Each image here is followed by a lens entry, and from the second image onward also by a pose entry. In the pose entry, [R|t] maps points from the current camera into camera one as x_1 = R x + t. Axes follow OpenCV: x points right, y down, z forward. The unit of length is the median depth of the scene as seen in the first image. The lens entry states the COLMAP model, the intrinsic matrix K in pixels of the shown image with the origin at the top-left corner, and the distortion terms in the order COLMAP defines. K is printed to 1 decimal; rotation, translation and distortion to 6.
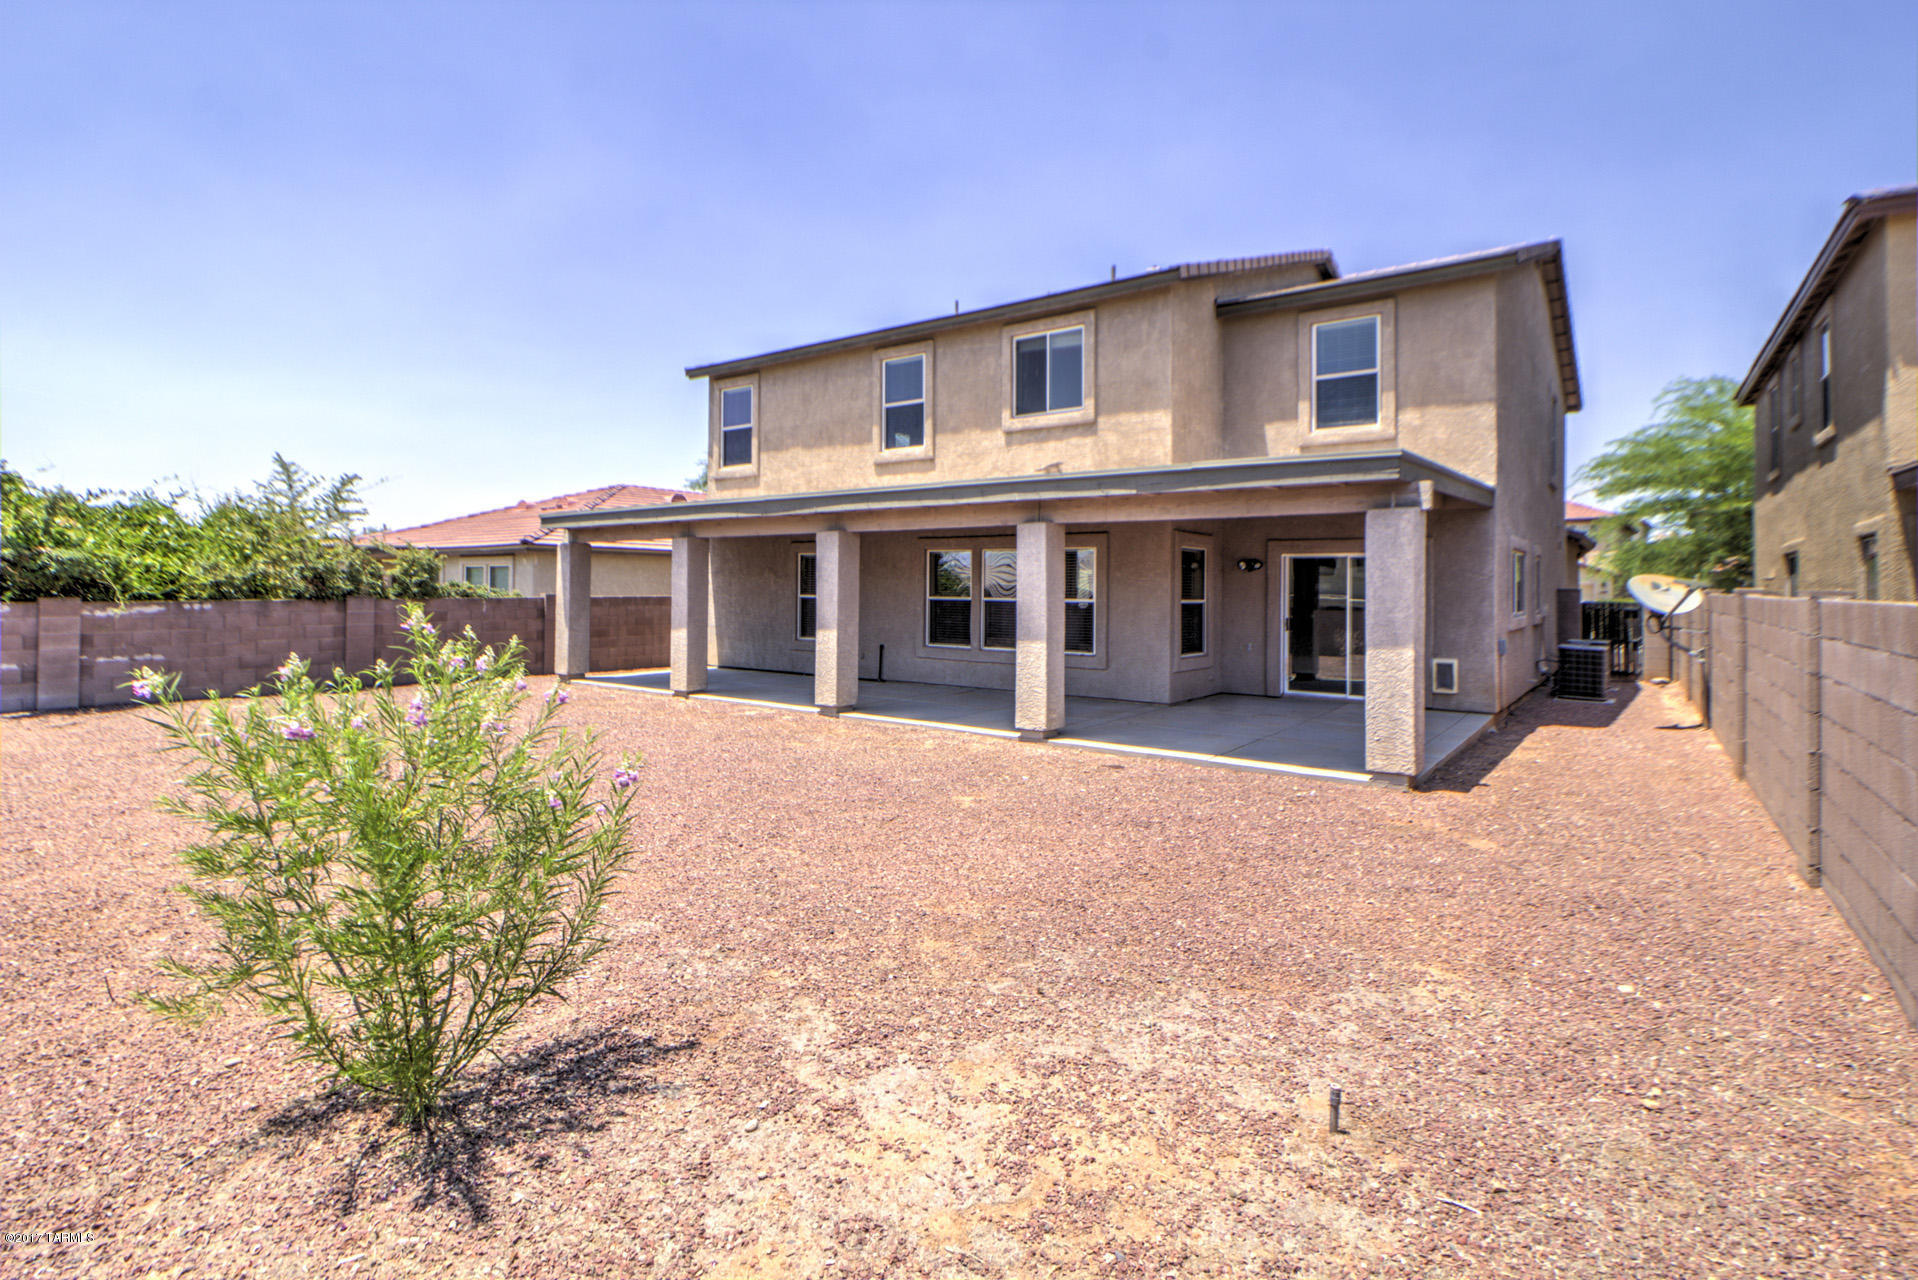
lens RADIAL K [[958.2, 0, 1020.7], [0, 958.2, 574.1], [0, 0, 1]] dist [0.001119, 0.001803]
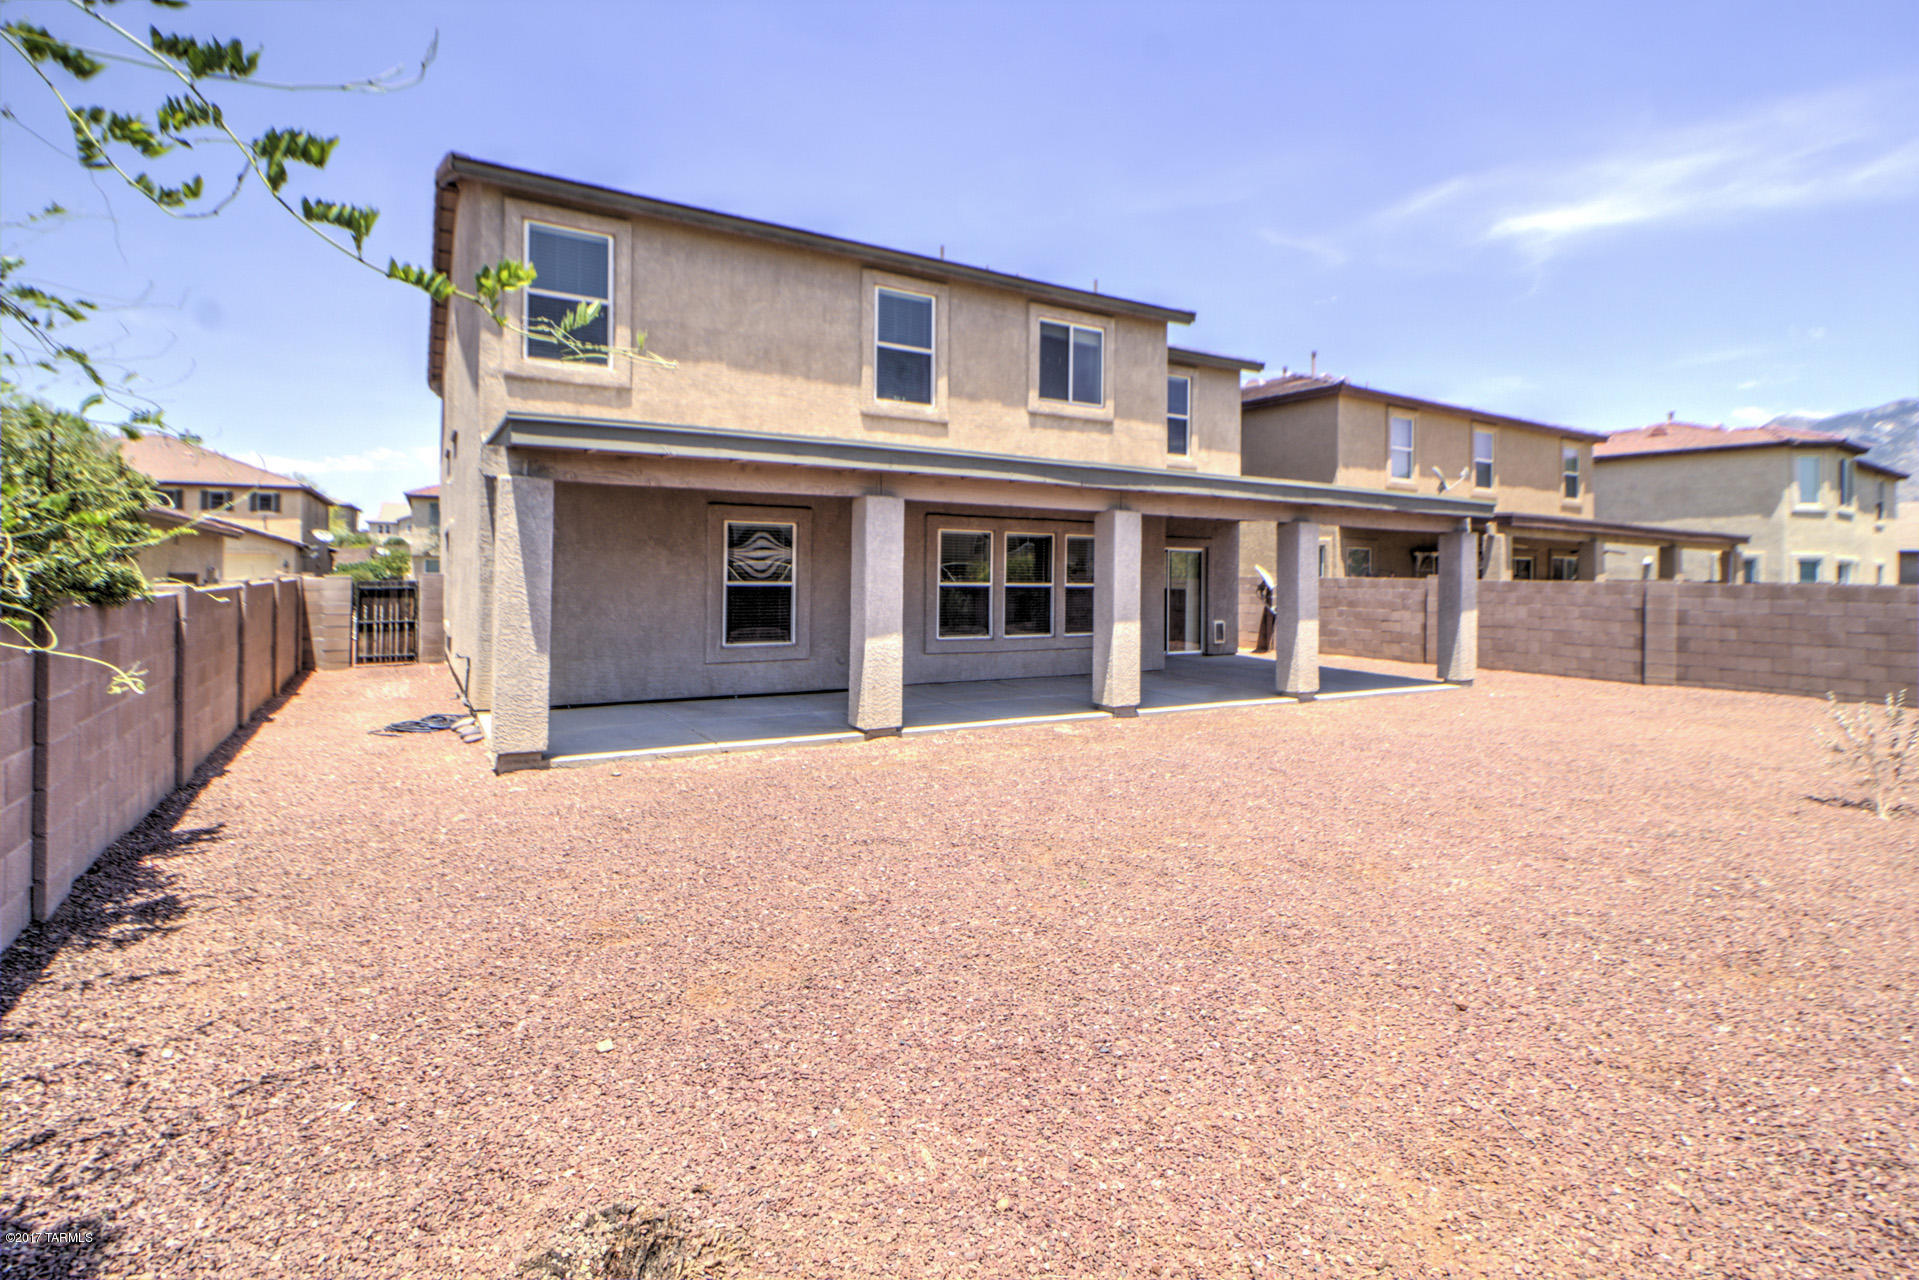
lens RADIAL K [[958.7, 0, 998.1], [0, 958.7, 572.0], [0, 0, 1]] dist [0.001119, 0.001803]
pose [[0.356884, -0.003988, 0.934140, -0.950033], [-0.021642, 0.999687, 0.012536, 0.002092], [-0.933898, -0.024691, 0.356686, 0.690685]]
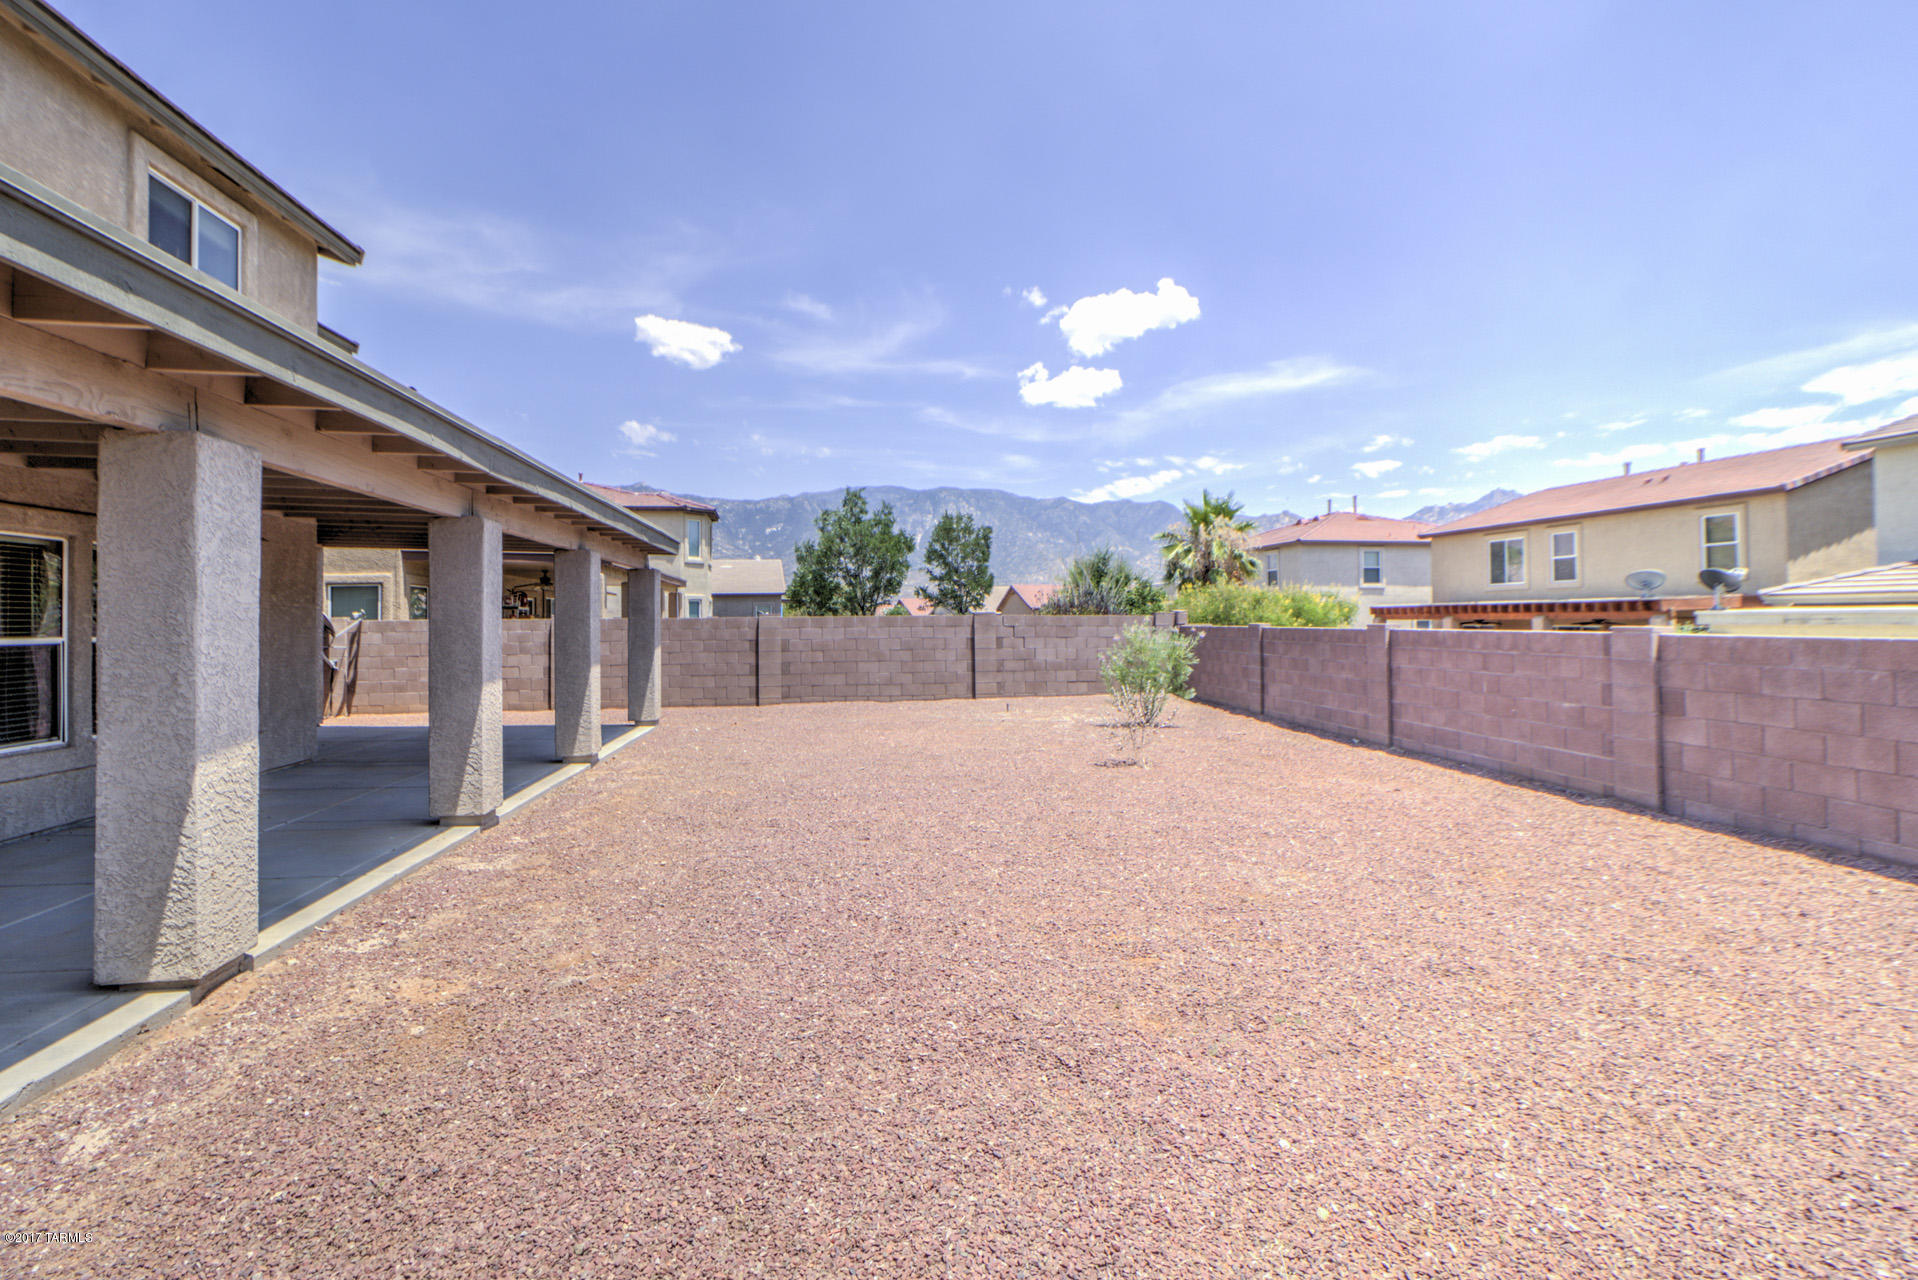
lens RADIAL K [[928.5, 0, 923.4], [0, 928.5, 604.8], [0, 0, 1]] dist [-0.005058, 0.005500]
pose [[-0.676535, 0.010326, 0.736338, -0.710619], [-0.002027, 0.999872, -0.015885, 0.014885], [-0.736408, -0.012239, -0.676427, 1.041735]]
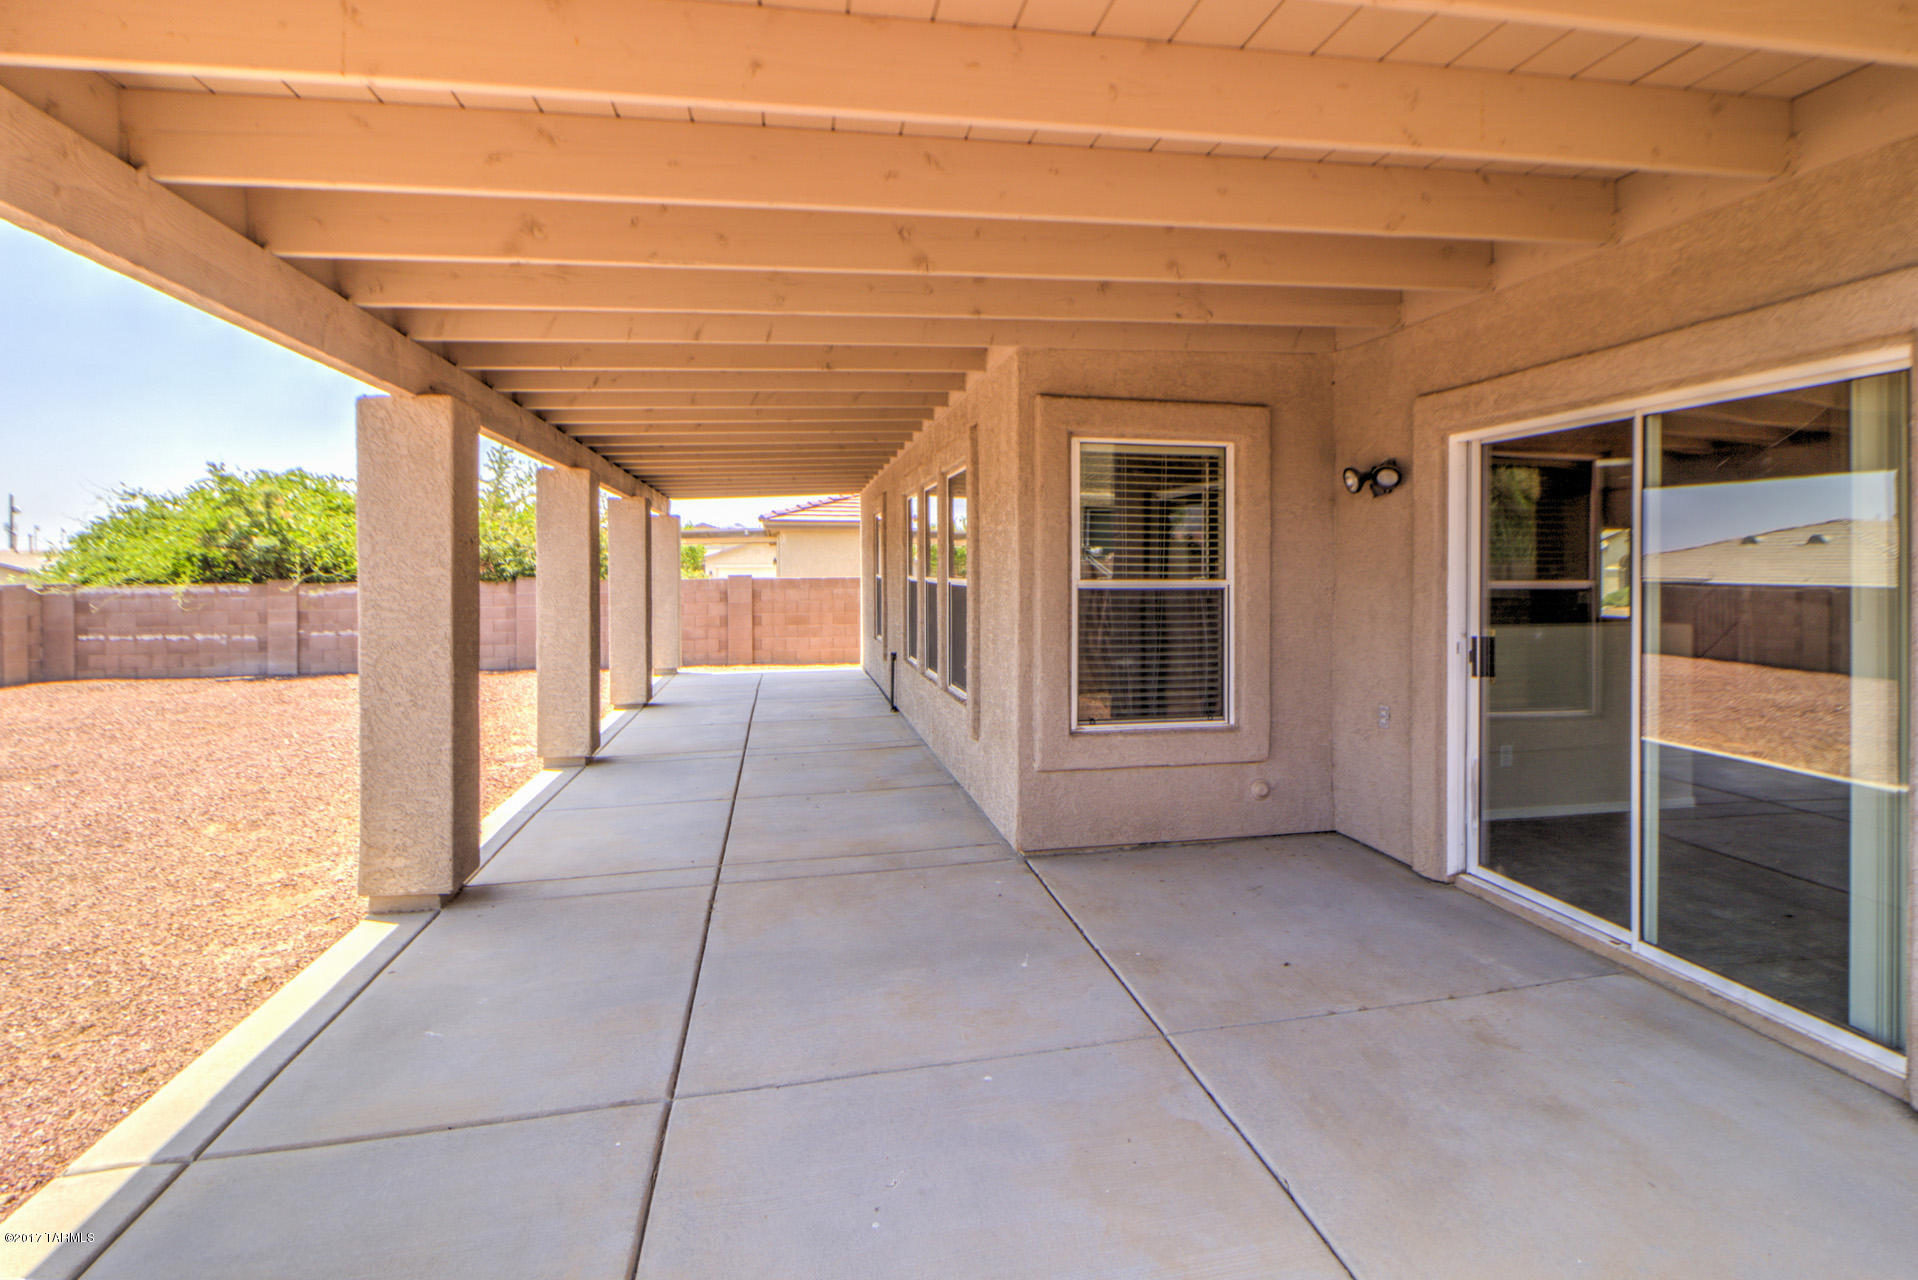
lens RADIAL K [[958.2, 0, 956.1], [0, 958.2, 572.8], [0, 0, 1]] dist [0.001119, 0.001803]
pose [[0.732311, -0.005612, -0.680947, 0.344048], [0.019577, 0.999726, 0.012814, 0.015066], [0.680688, -0.022715, 0.732221, 0.622633]]
